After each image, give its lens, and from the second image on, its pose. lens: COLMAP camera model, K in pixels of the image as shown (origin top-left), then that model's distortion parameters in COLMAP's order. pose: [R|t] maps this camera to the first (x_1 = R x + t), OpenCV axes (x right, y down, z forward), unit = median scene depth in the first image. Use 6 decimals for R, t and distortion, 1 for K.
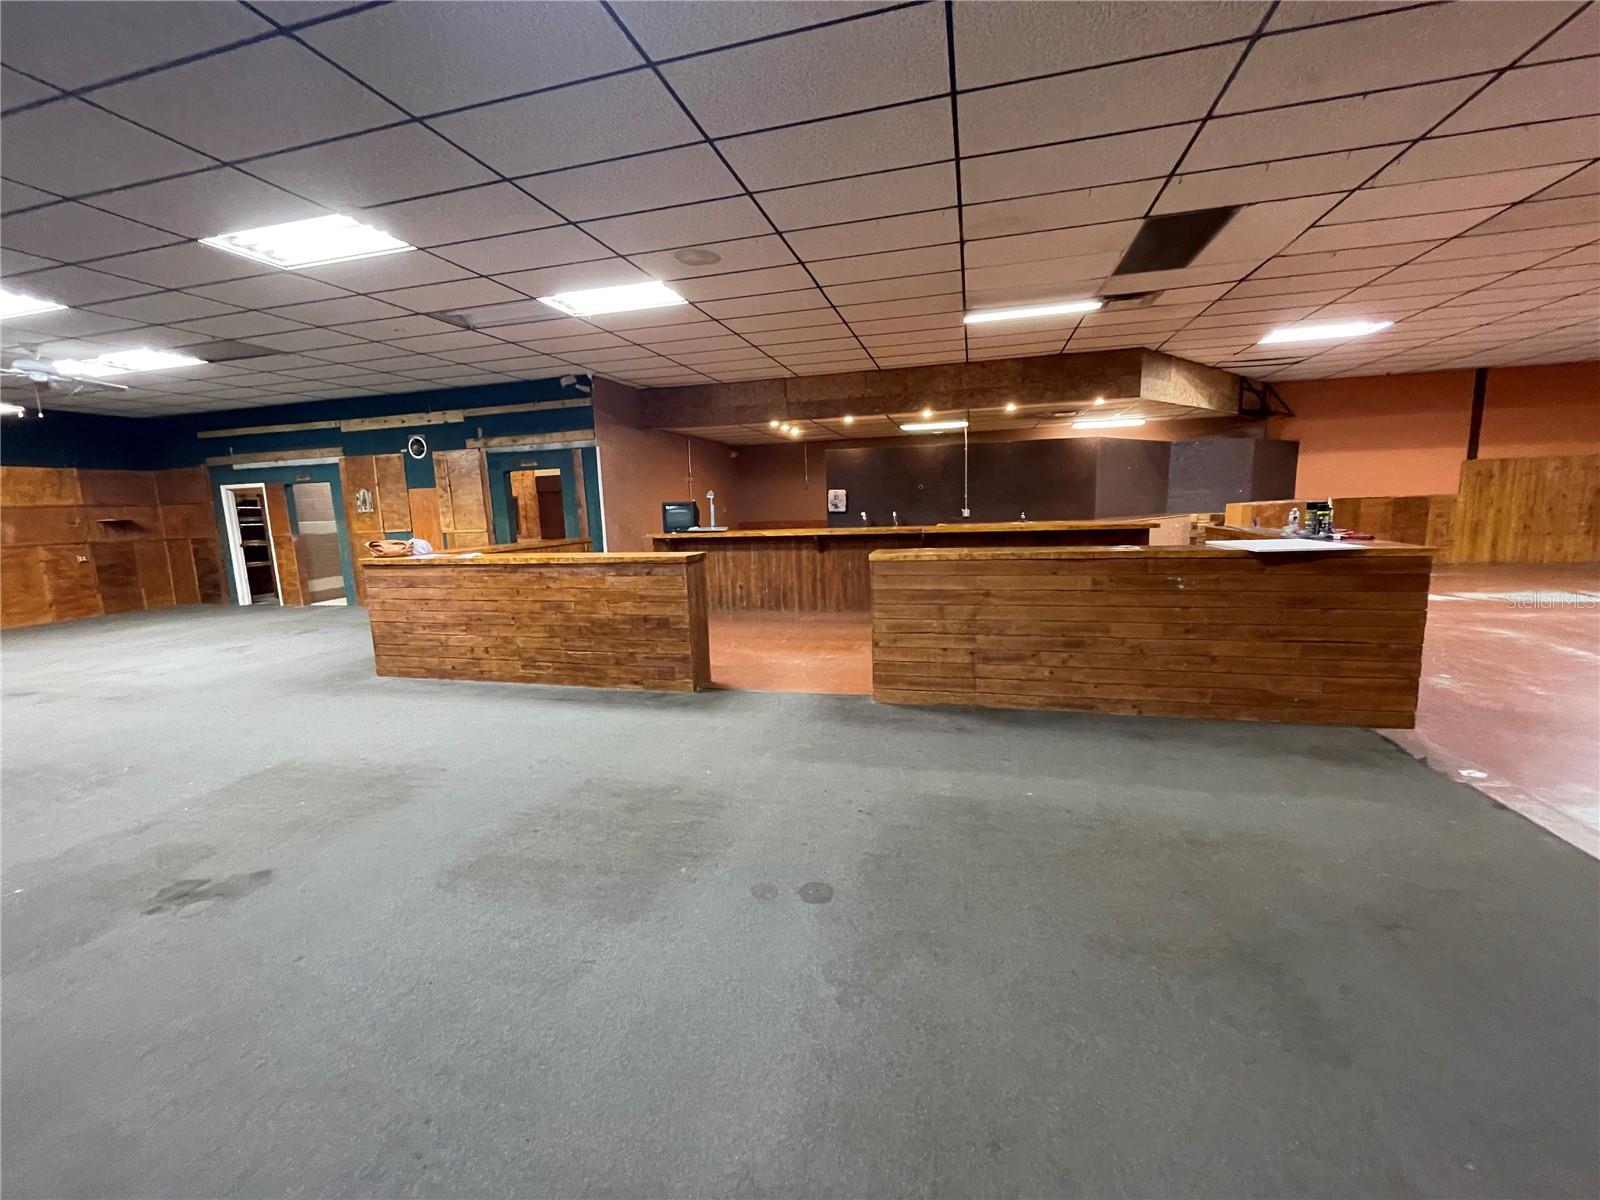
lens RADIAL K [[648.8, 0, 800.0], [0, 648.8, 600.0], [0, 0, 1]] dist [-0.001809, -0.000179]
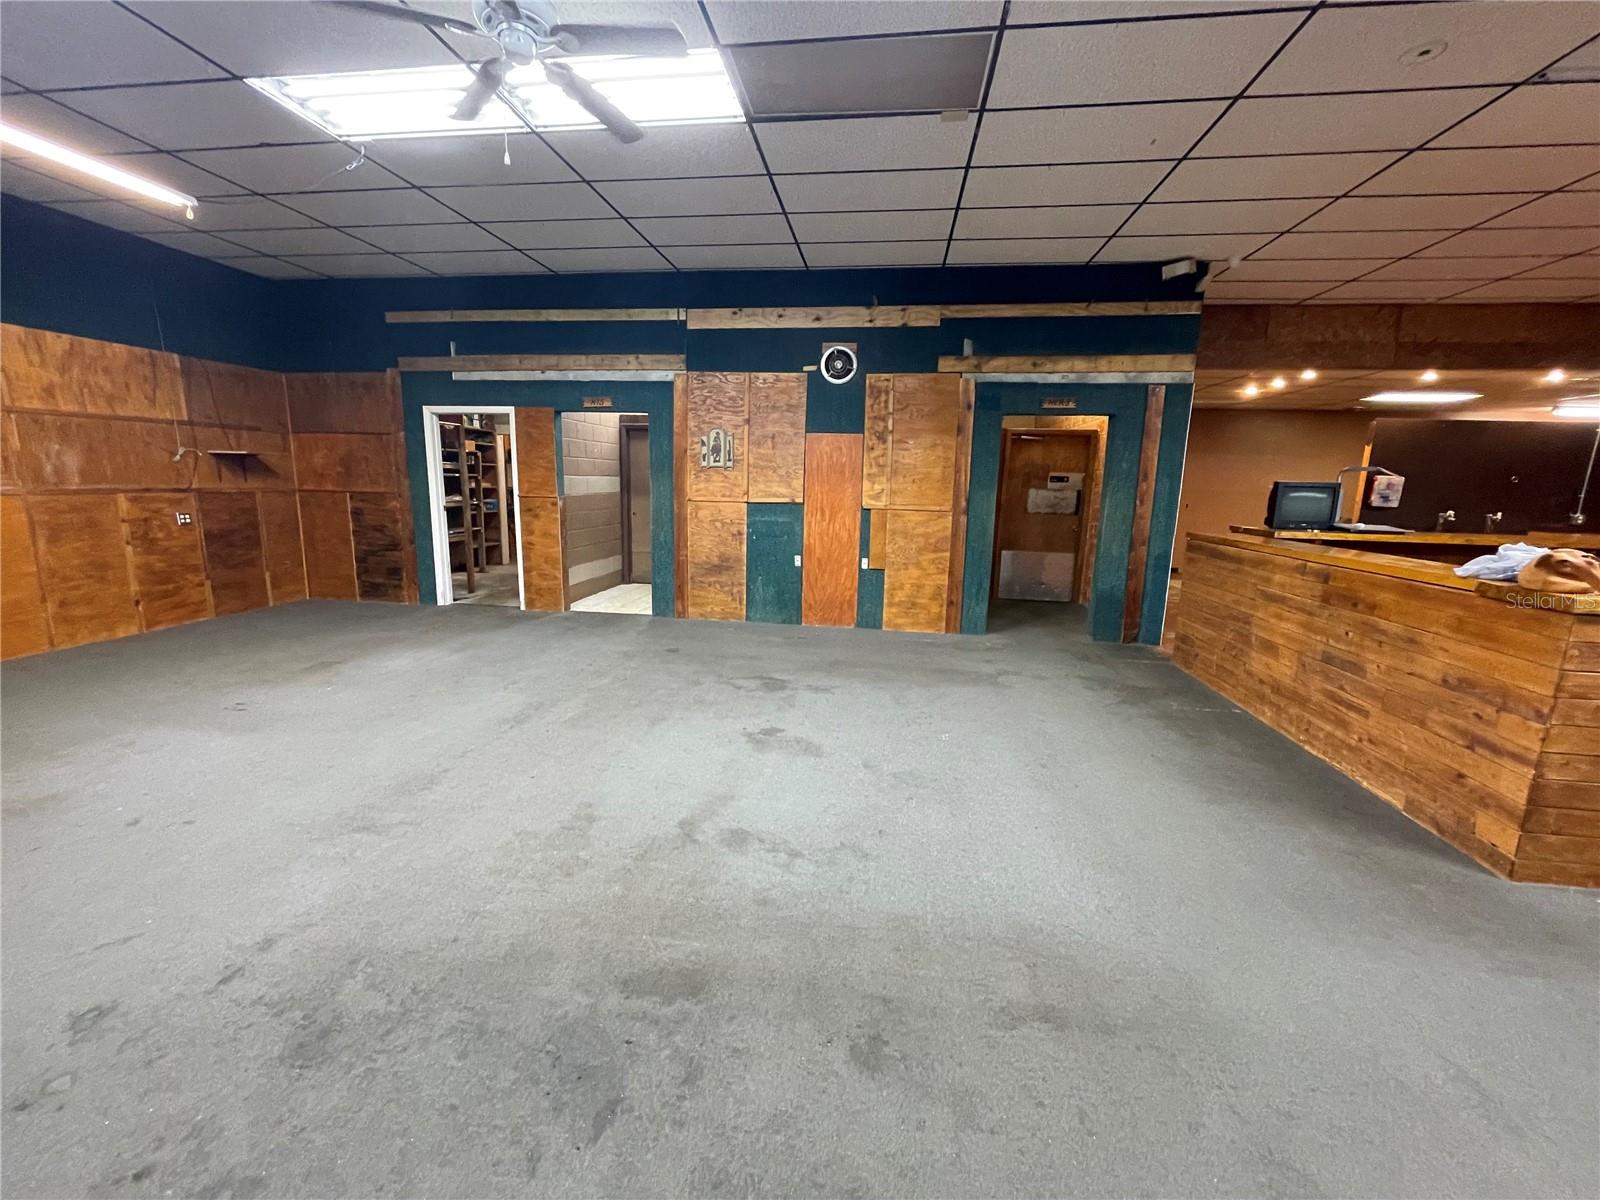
lens RADIAL K [[648.8, 0, 800.0], [0, 648.8, 600.0], [0, 0, 1]] dist [-0.001809, -0.000179]
pose [[0.990014, 0.033779, 0.136862, -0.675906], [-0.037876, 0.998906, 0.027442, -0.029428], [-0.135785, -0.032352, 0.990210, 0.382732]]
